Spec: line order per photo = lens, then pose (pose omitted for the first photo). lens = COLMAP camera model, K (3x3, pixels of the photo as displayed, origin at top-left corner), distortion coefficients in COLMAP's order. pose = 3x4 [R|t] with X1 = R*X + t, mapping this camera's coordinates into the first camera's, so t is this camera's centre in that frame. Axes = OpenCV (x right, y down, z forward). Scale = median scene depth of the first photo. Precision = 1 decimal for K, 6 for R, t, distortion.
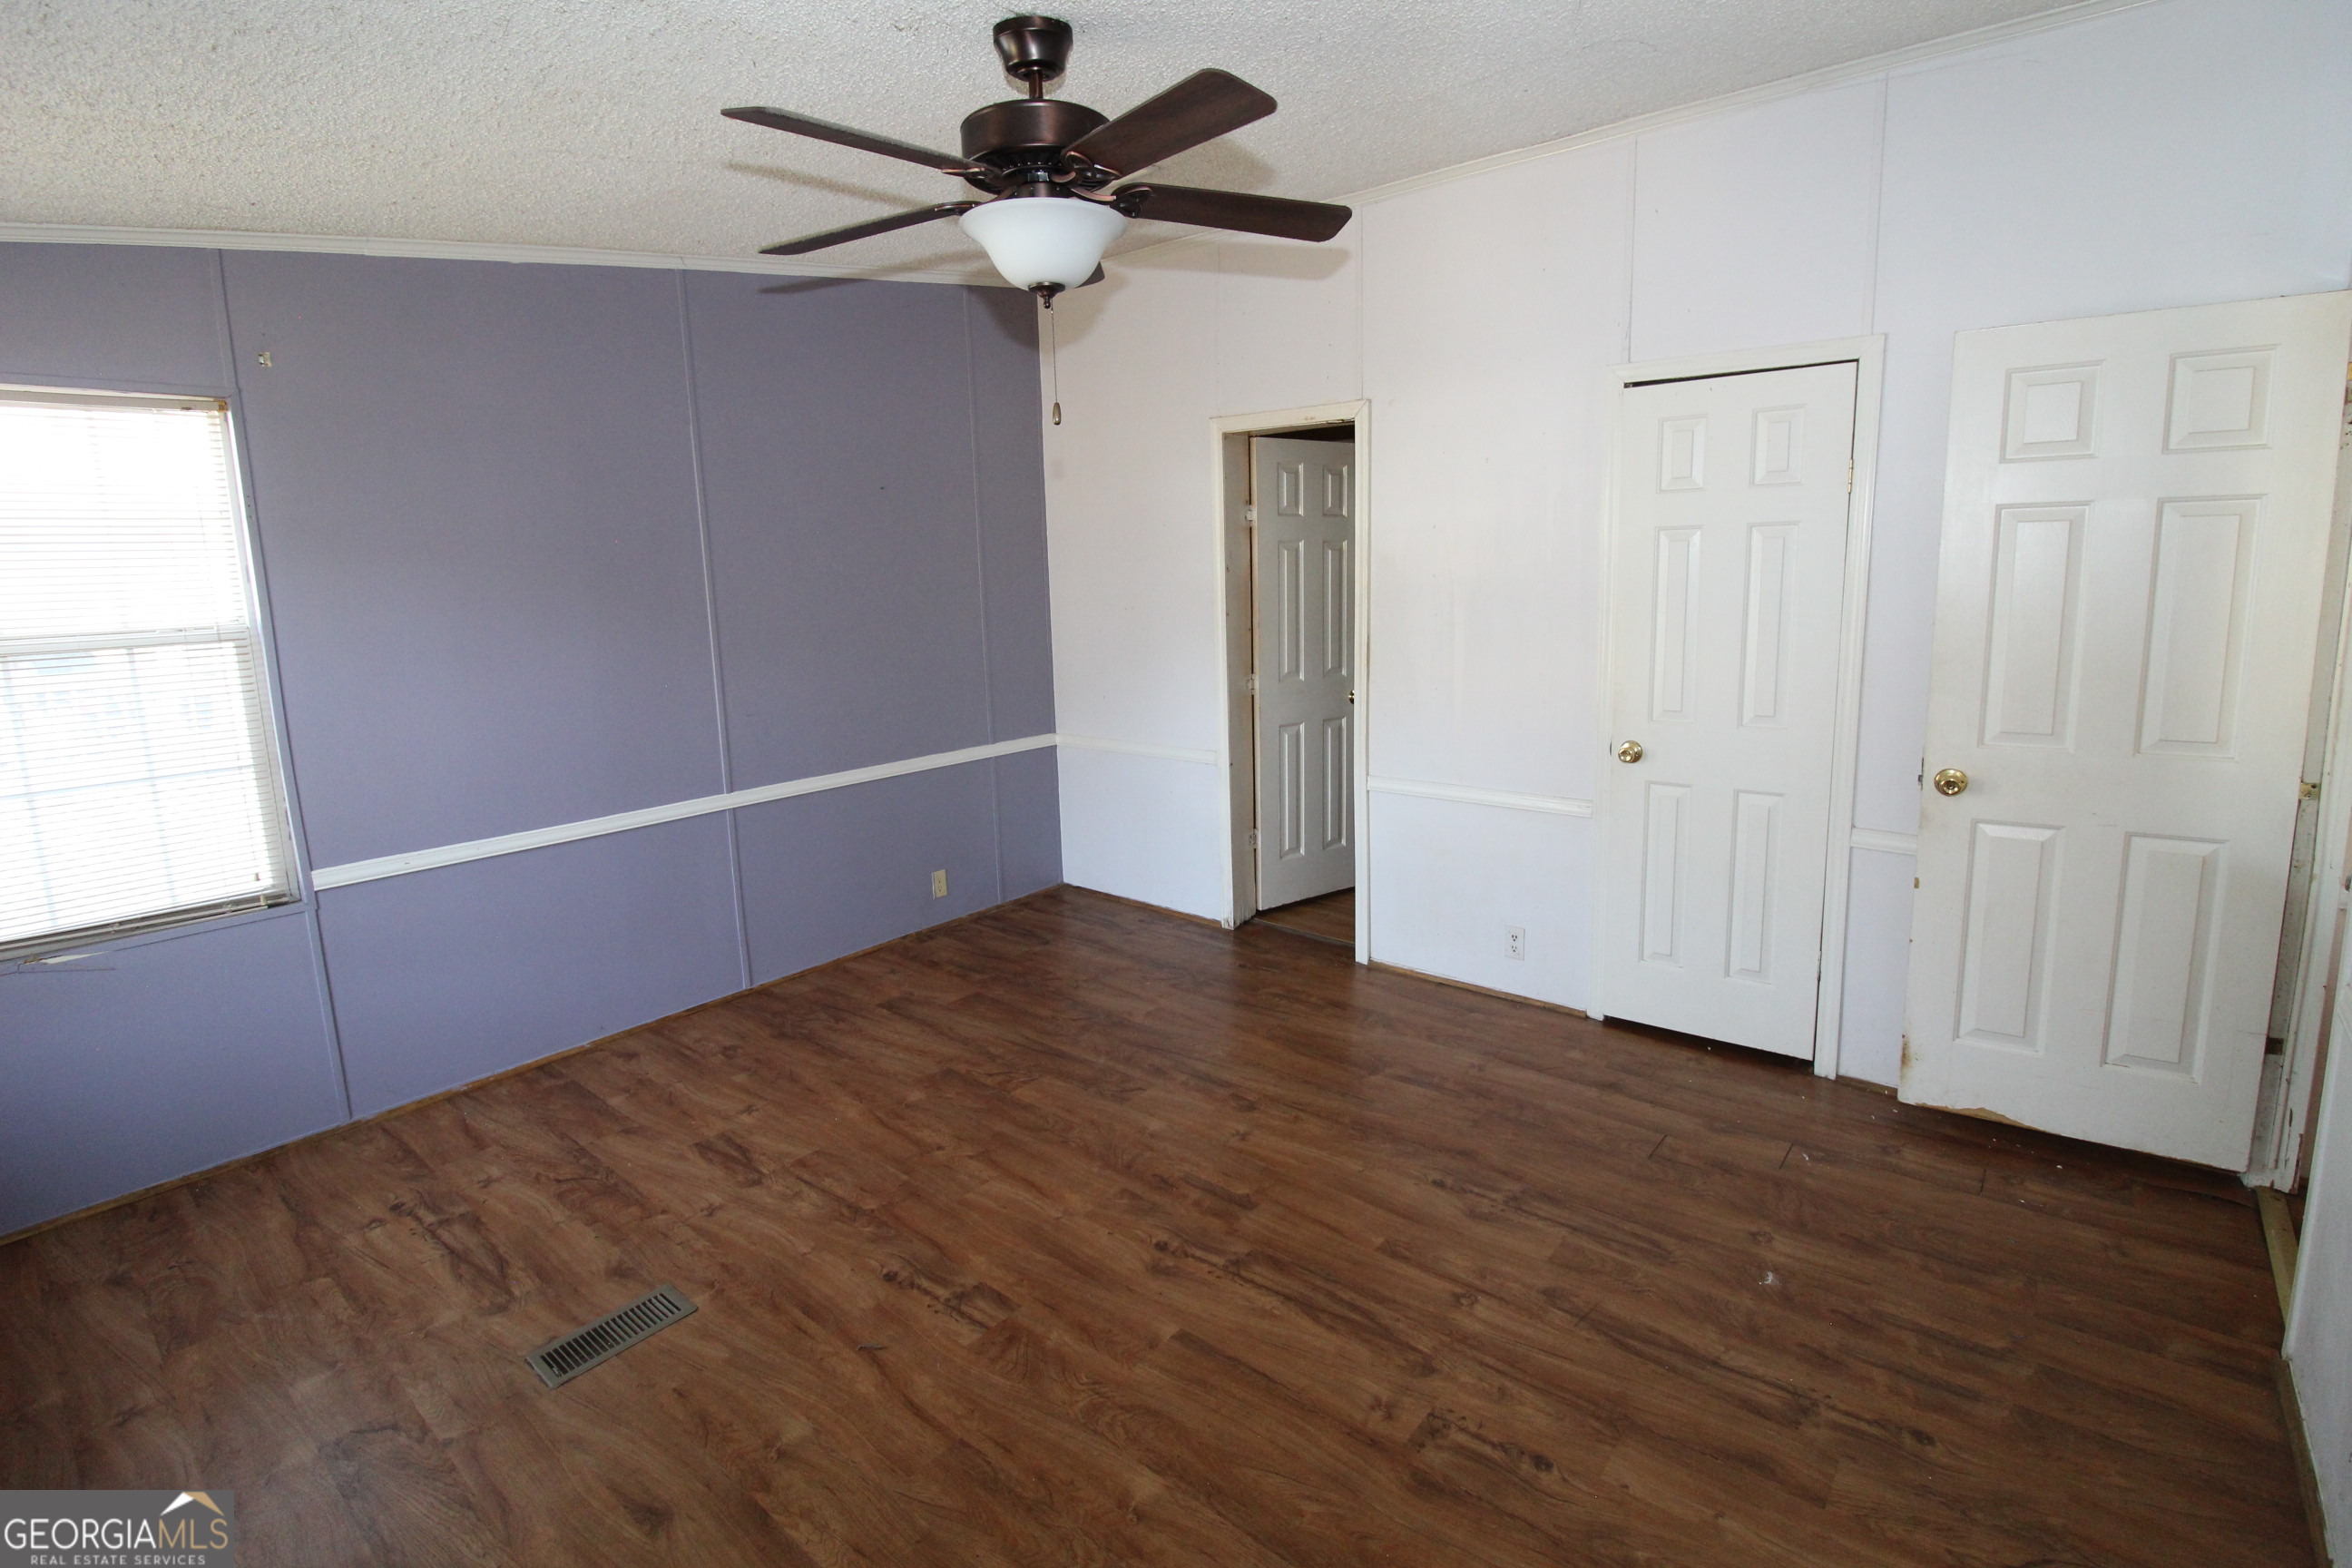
lens RADIAL K [[1086.8, 0, 1188.5], [0, 1086.8, 734.4], [0, 0, 1]] dist [0.004070, -0.015785]
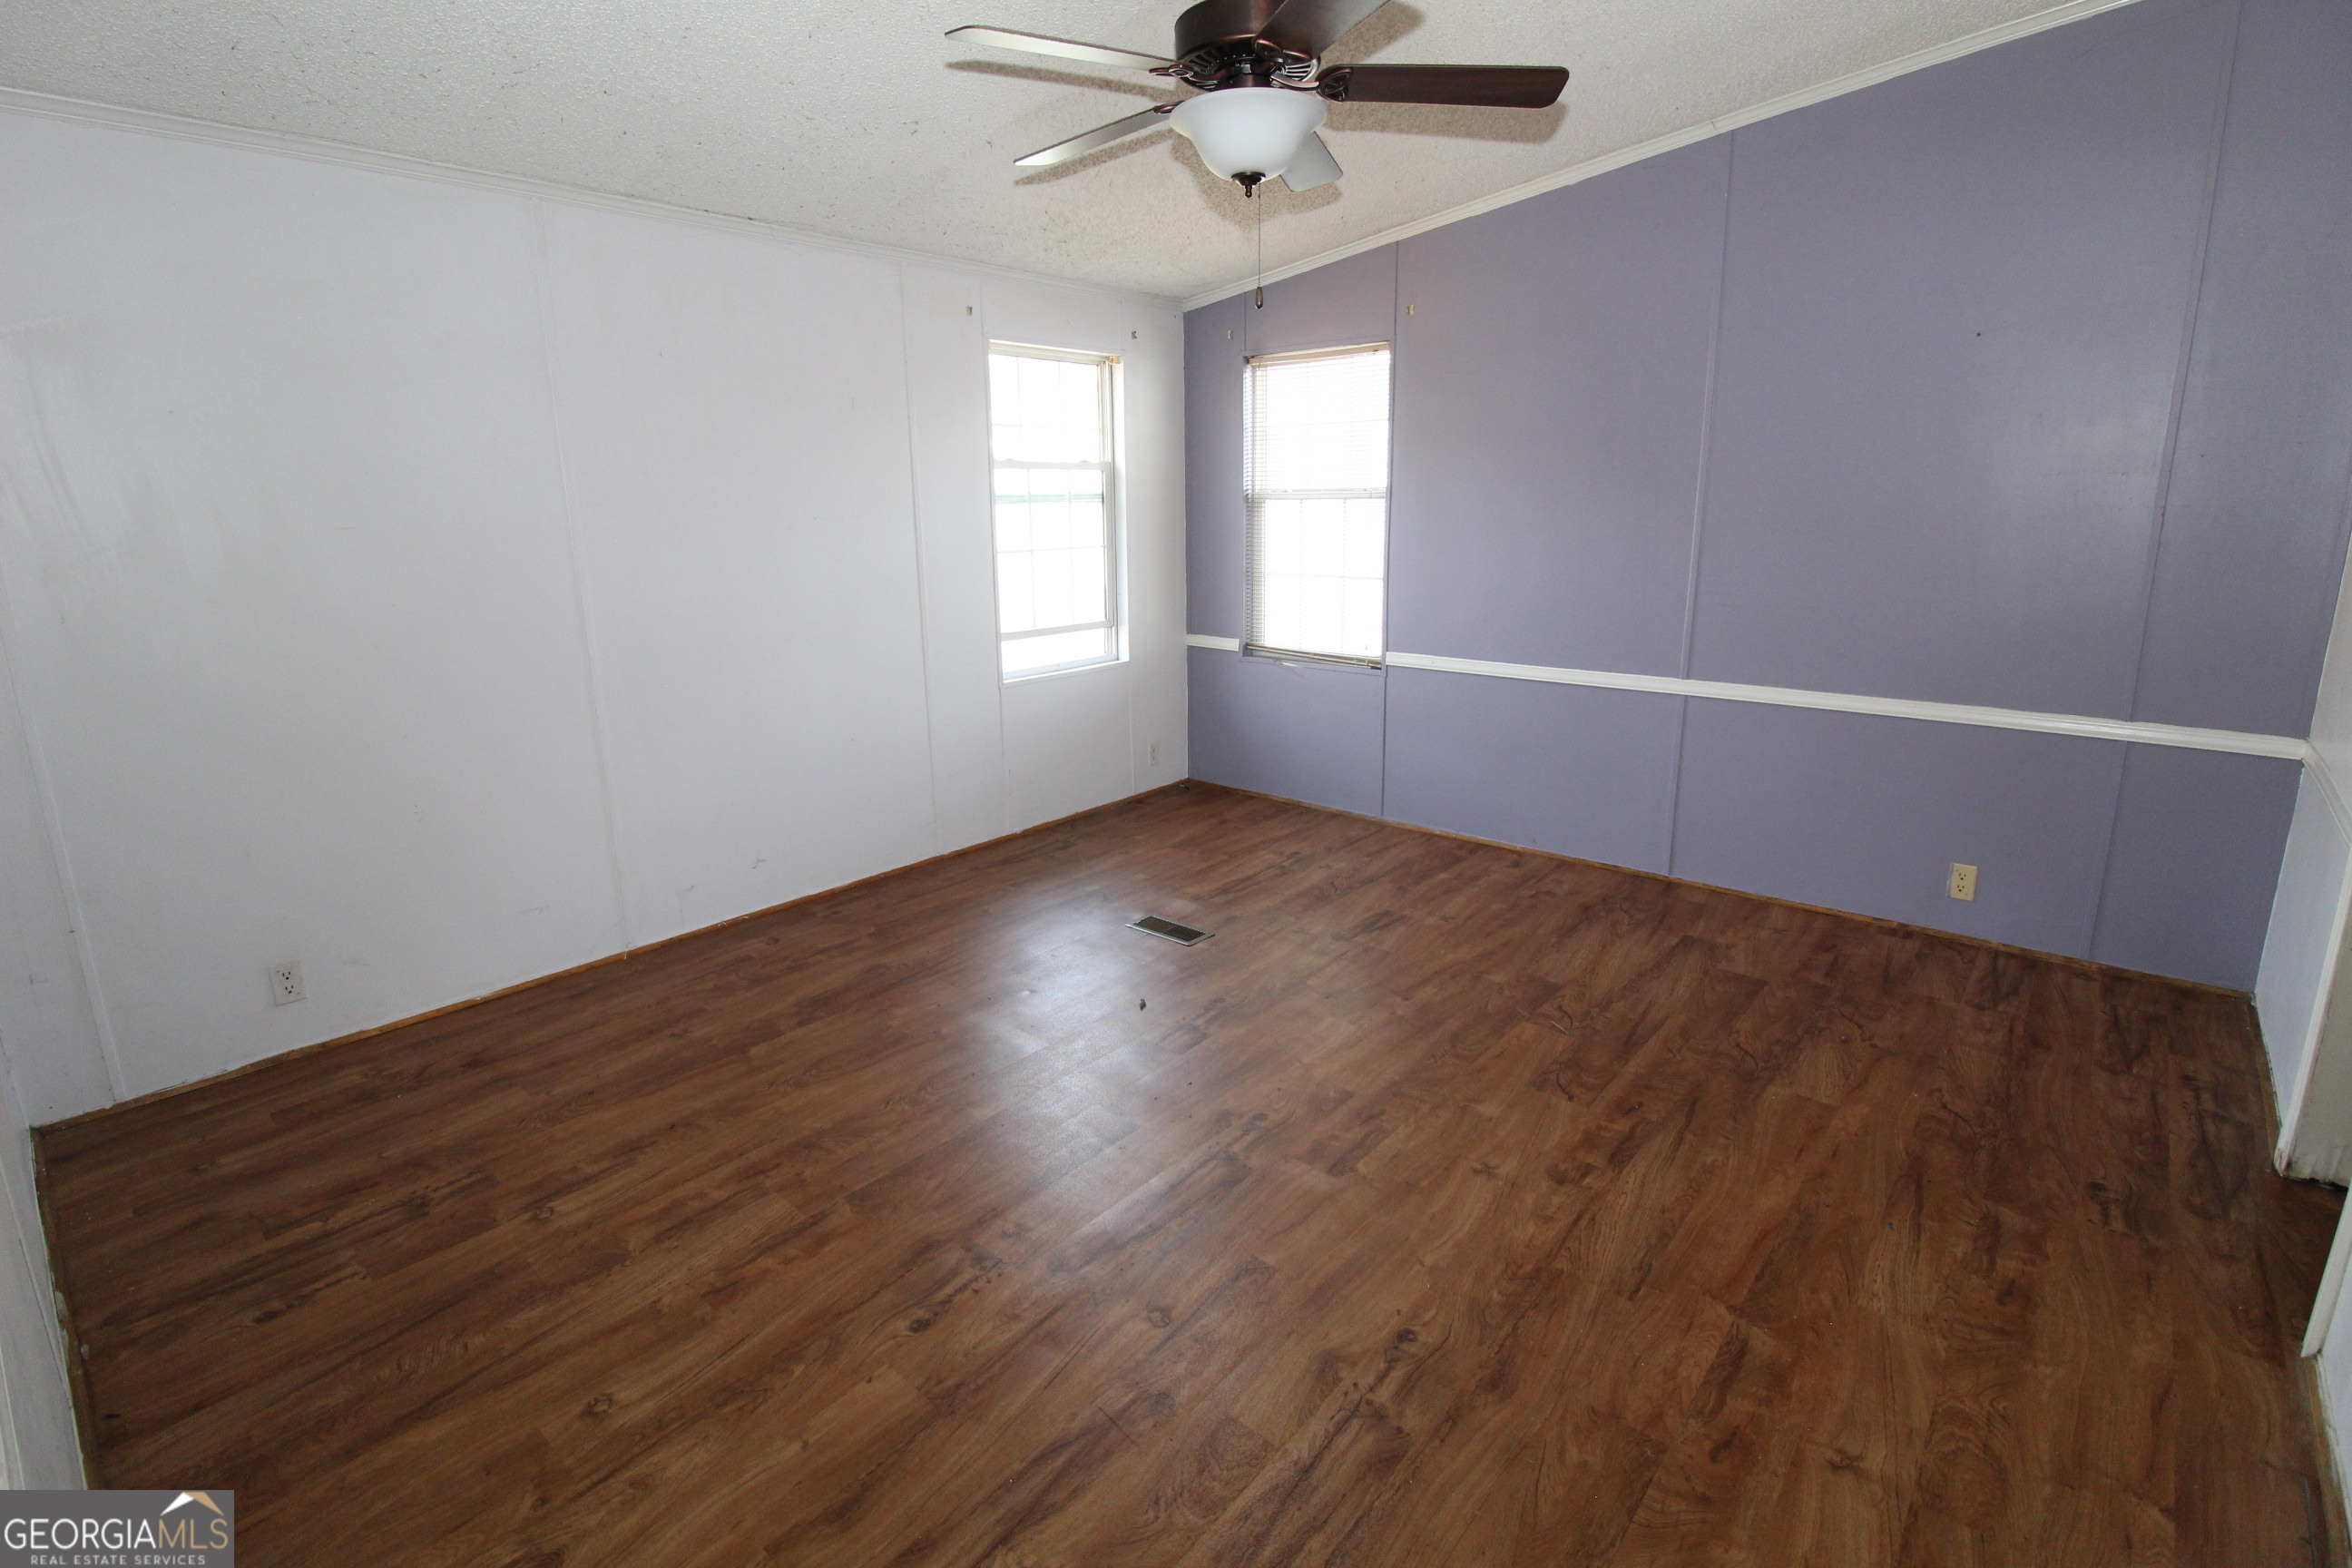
lens RADIAL K [[1086.8, 0, 1188.5], [0, 1086.8, 734.4], [0, 0, 1]] dist [0.004070, -0.015785]
pose [[-0.020031, 0.242687, -0.969898, 0.701393], [-0.140995, 0.959712, 0.243051, -0.094045], [0.989808, 0.141619, 0.014993, 0.682079]]
